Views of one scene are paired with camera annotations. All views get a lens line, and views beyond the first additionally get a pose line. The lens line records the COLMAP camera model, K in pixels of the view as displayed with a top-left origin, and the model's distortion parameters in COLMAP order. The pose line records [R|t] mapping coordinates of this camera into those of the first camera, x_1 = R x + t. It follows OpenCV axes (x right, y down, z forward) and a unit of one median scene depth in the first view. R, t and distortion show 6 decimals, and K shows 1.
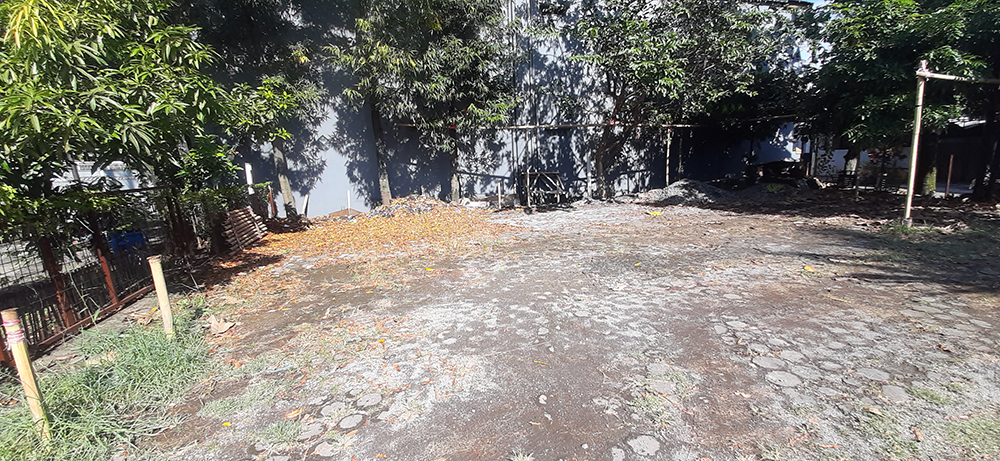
lens RADIAL K [[391.8, 0, 501.4], [0, 391.8, 229.7], [0, 0, 1]] dist [-0.004775, -0.007452]
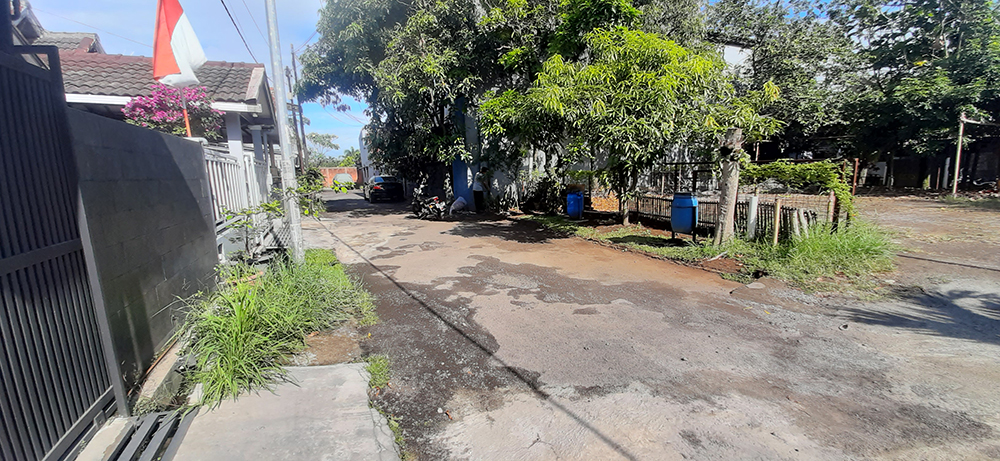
lens RADIAL K [[391.8, 0, 503.5], [0, 391.8, 227.8], [0, 0, 1]] dist [-0.004775, -0.007452]
pose [[0.992653, 0.005545, 0.120873, -0.792441], [-0.000662, 0.999183, -0.040402, 0.126586], [-0.120998, 0.040025, 0.991845, -0.348655]]
